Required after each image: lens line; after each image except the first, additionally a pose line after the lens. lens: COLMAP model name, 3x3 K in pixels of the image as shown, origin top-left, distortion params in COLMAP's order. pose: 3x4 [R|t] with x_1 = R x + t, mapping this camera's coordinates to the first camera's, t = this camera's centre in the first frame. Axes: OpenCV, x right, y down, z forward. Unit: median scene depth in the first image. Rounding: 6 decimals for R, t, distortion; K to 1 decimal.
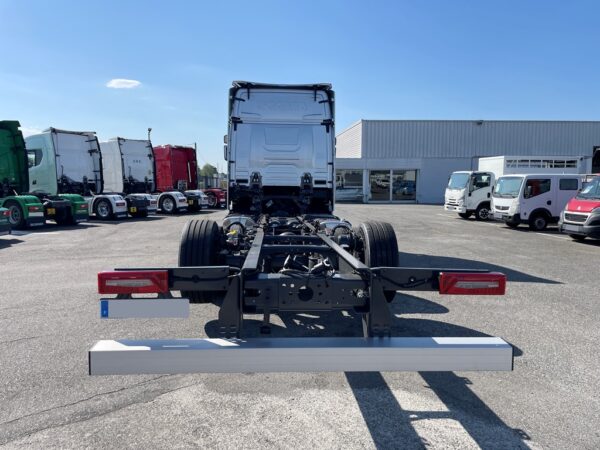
lens RADIAL K [[449.8, 0, 293.3], [0, 449.8, 225.4], [0, 0, 1]] dist [0.050452, -0.014467]
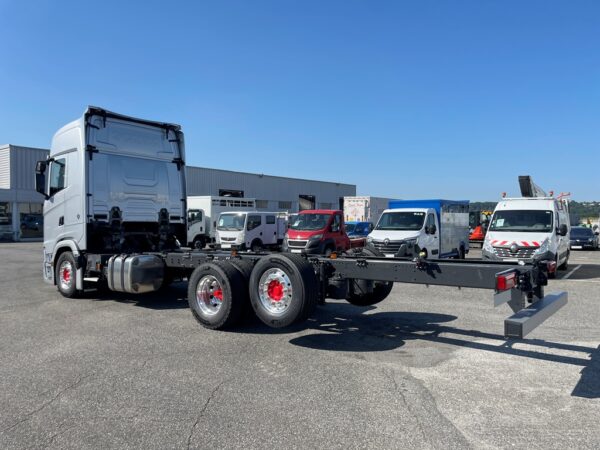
lens RADIAL K [[449.8, 0, 297.2], [0, 449.8, 221.2], [0, 0, 1]] dist [0.050452, -0.014467]
pose [[0.662347, -0.005156, 0.749180, -0.526319], [0.069419, 0.996097, -0.054518, -0.013231], [-0.745974, 0.088117, 0.660119, 0.116133]]
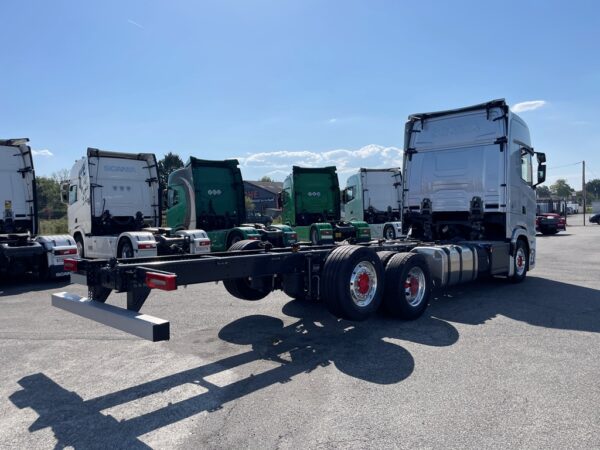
lens RADIAL K [[449.8, 0, 300.1], [0, 449.8, 230.2], [0, 0, 1]] dist [0.050452, -0.014467]
pose [[0.689322, 0.007139, -0.724420, 0.462743], [-0.042500, 0.998628, -0.030599, -0.002074], [0.723208, 0.051880, 0.688679, 0.083360]]
